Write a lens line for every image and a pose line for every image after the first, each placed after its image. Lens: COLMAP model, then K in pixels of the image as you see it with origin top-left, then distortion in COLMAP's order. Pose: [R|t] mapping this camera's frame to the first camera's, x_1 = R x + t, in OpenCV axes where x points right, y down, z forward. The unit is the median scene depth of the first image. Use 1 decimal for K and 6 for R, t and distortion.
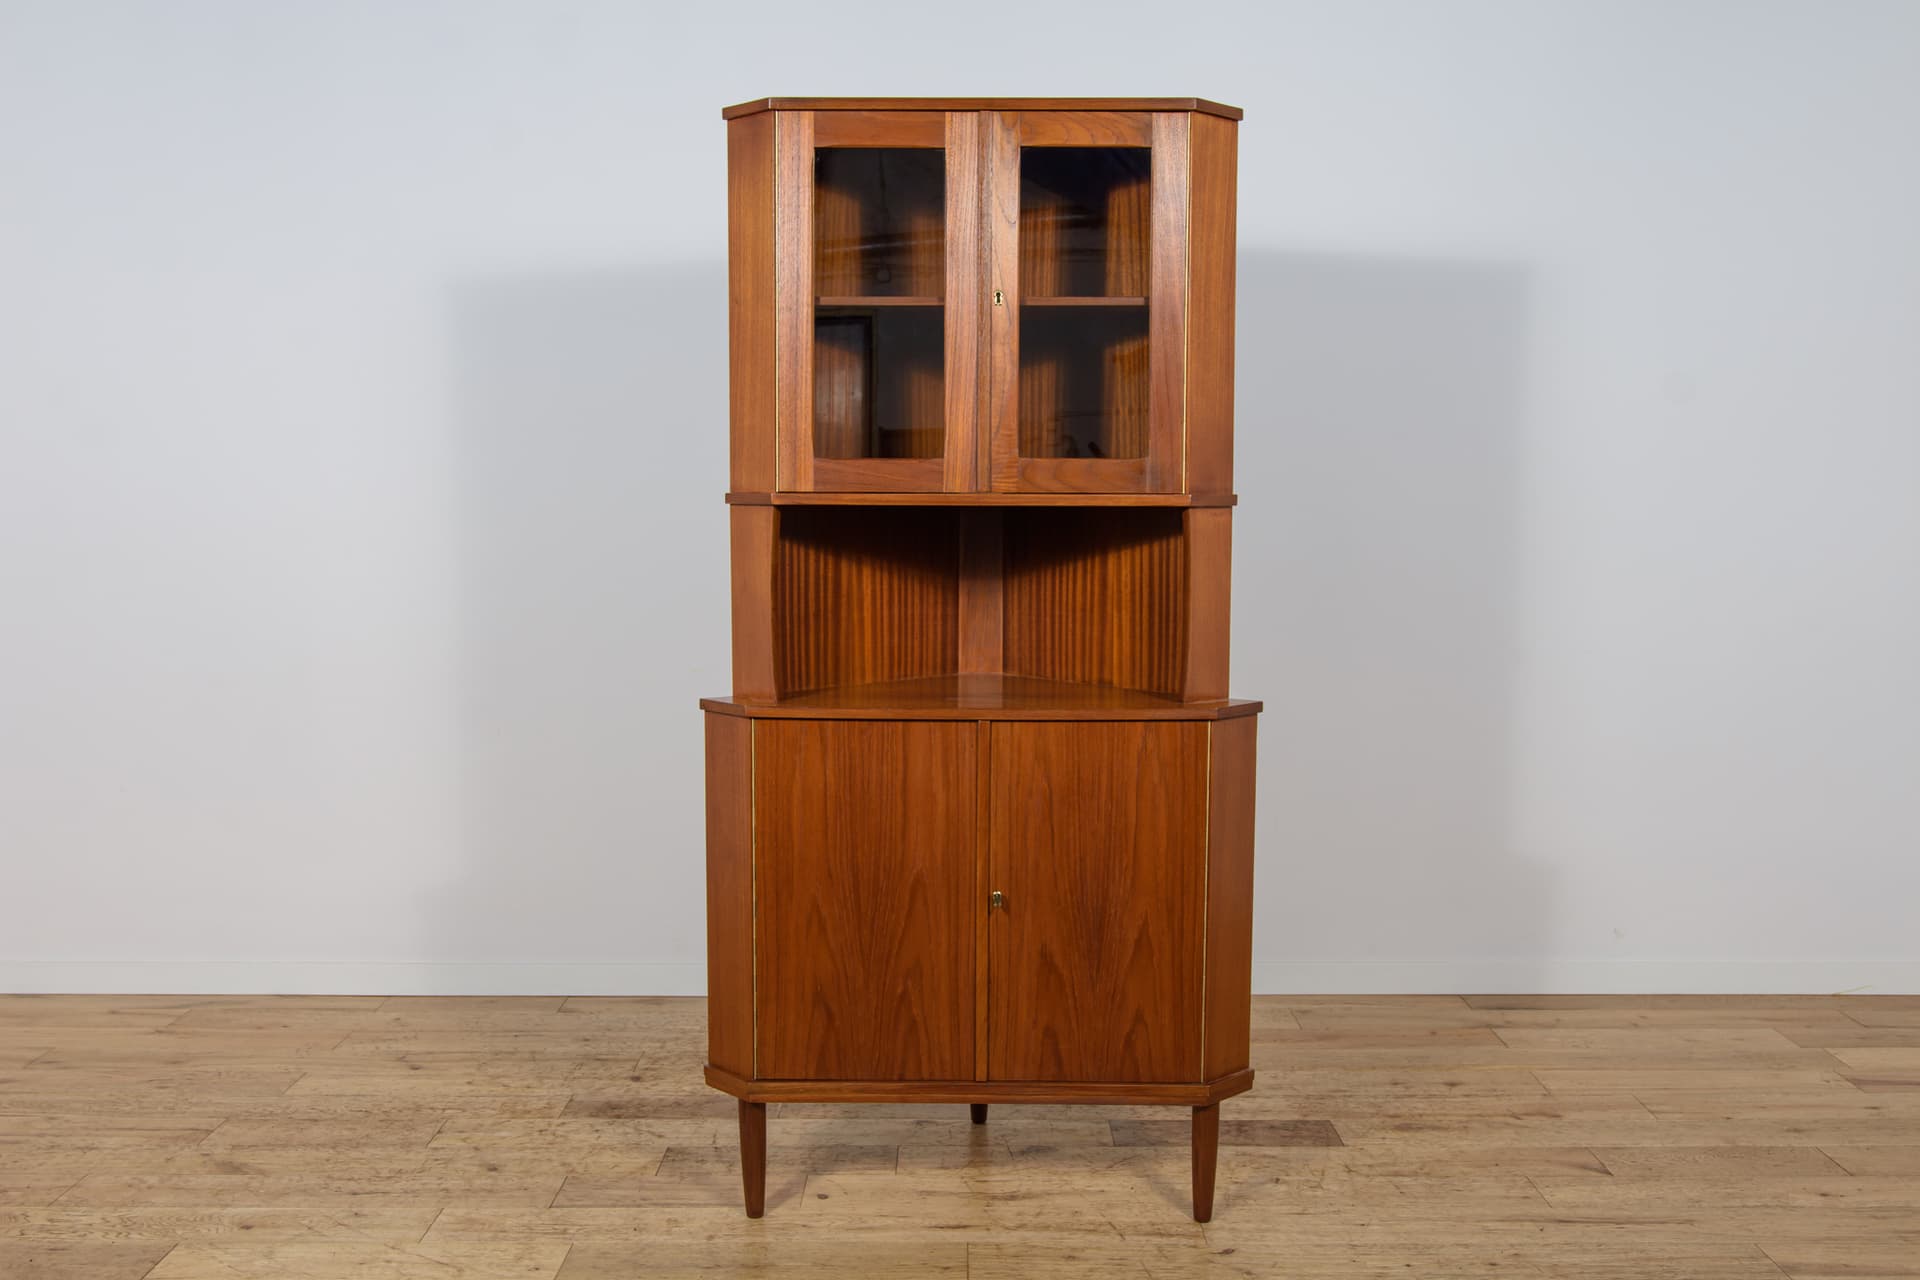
lens RADIAL K [[1781.8, 0, 962.7], [0, 1781.8, 645.1], [0, 0, 1]] dist [-0.009072, 0.000000]
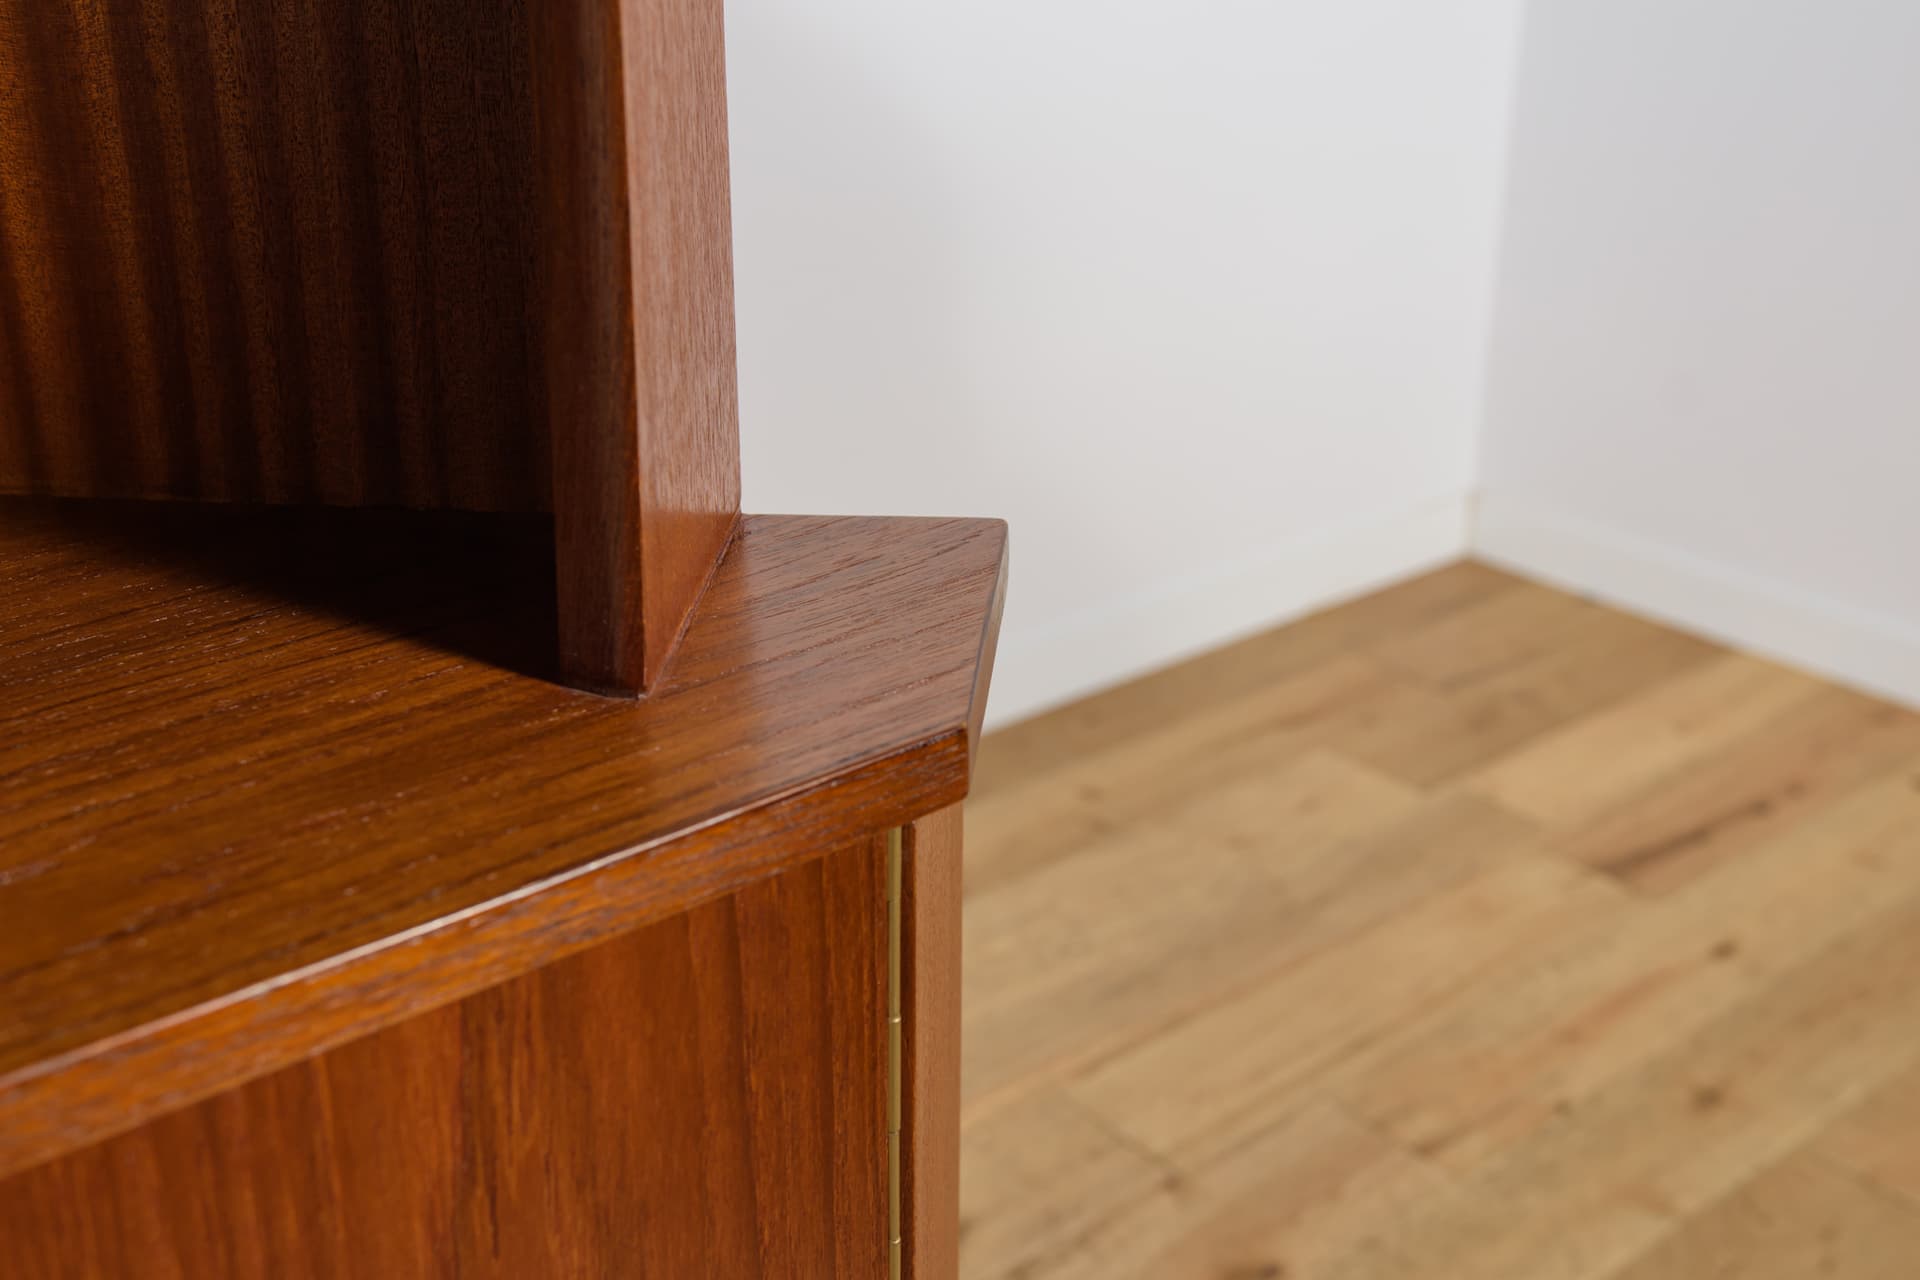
lens RADIAL K [[2301.4, 0, 992.9], [0, 2301.4, 668.2], [0, 0, 1]] dist [0.064834, 0.000000]
pose [[0.756152, -0.264031, 0.598768, 0.037861], [0.053509, 0.936874, 0.345548, -0.025395], [-0.652205, -0.229247, 0.722547, 0.789549]]
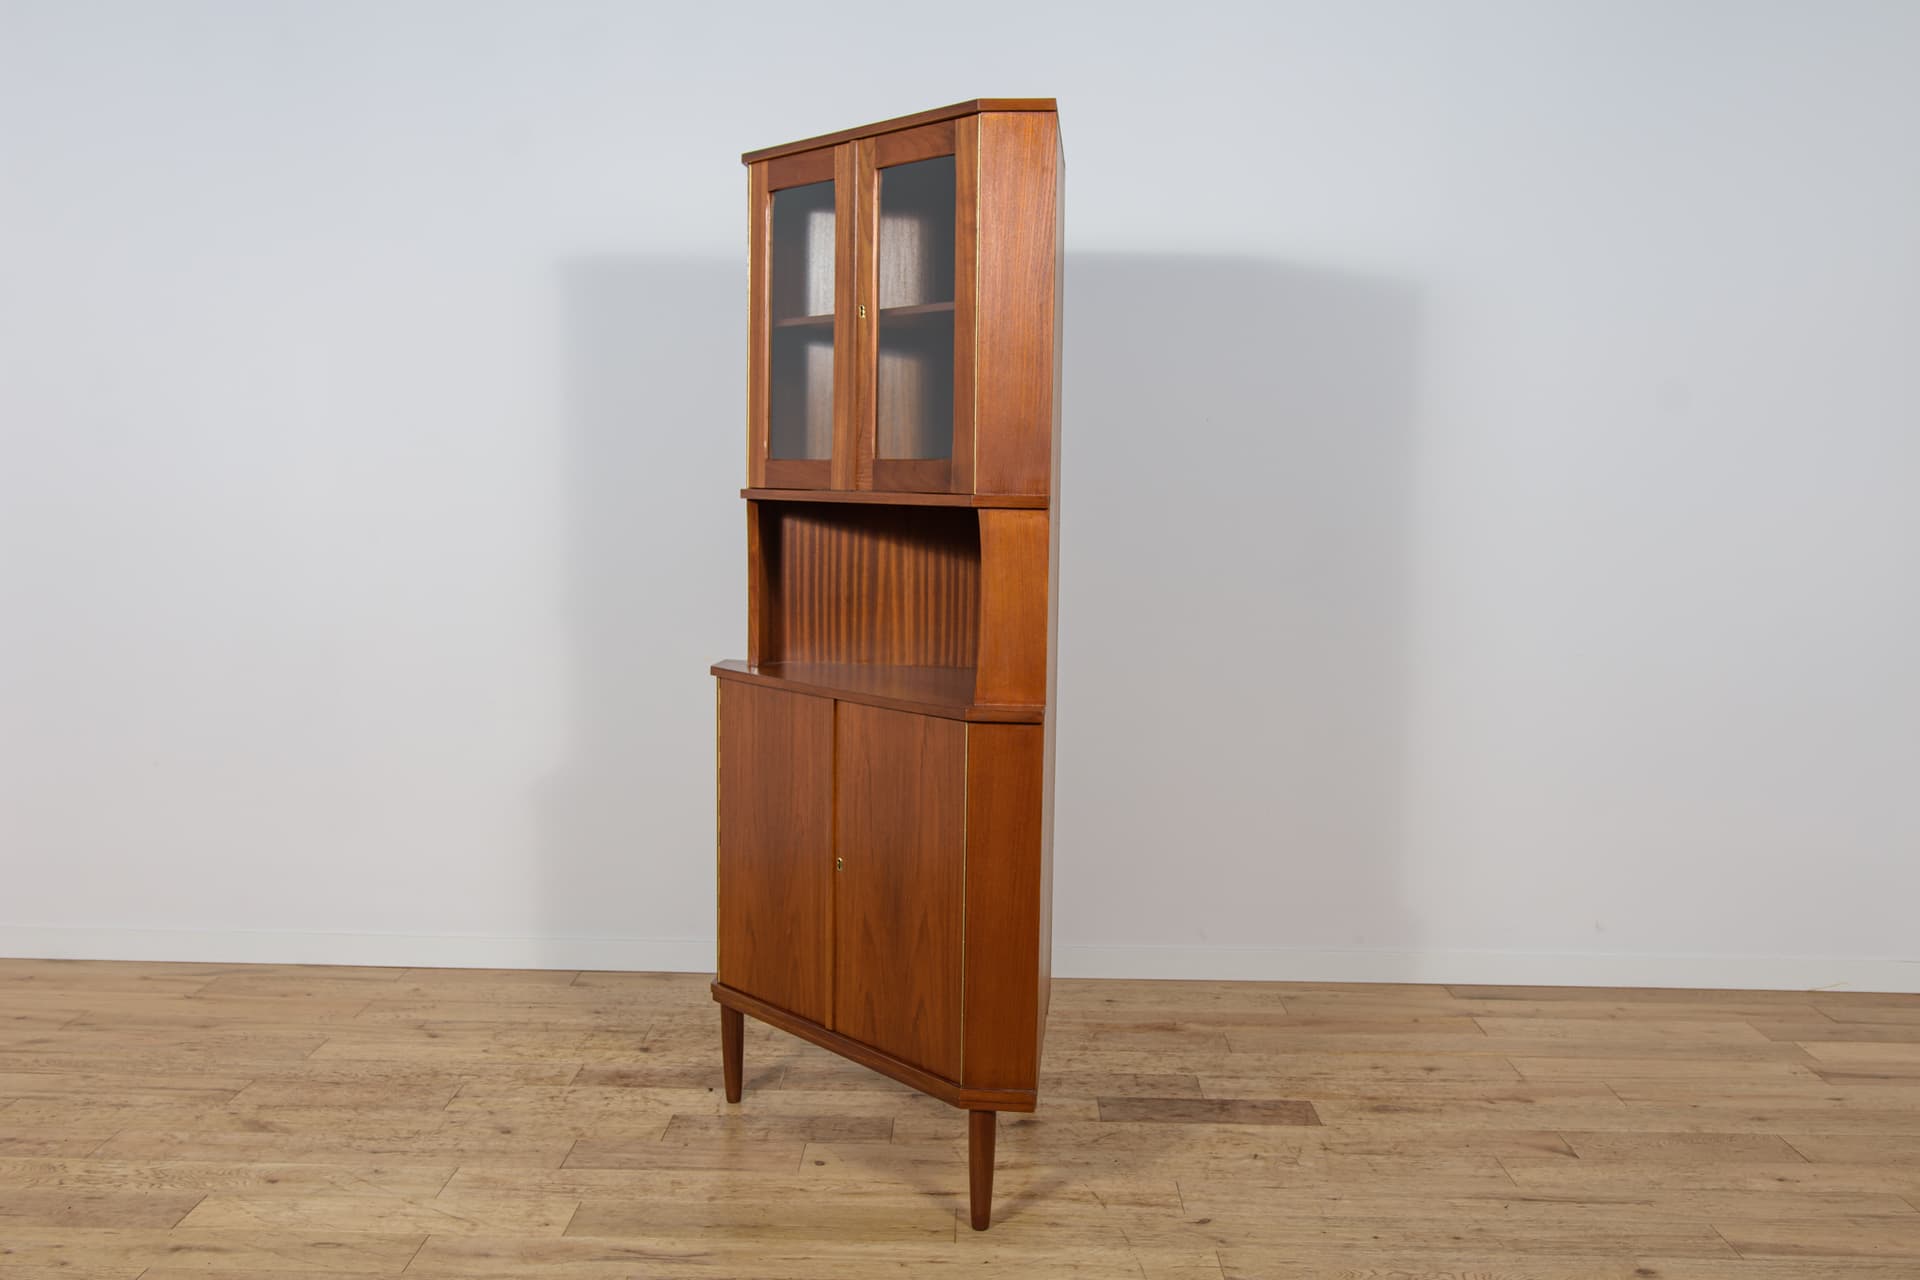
lens RADIAL K [[1781.8, 0, 962.0], [0, 1781.8, 614.5], [0, 0, 1]] dist [-0.009072, 0.000000]
pose [[0.999822, 0.015294, -0.011089, 0.011339], [-0.015418, 0.999819, -0.011187, -0.002608], [0.010916, 0.011356, 0.999876, -0.049028]]
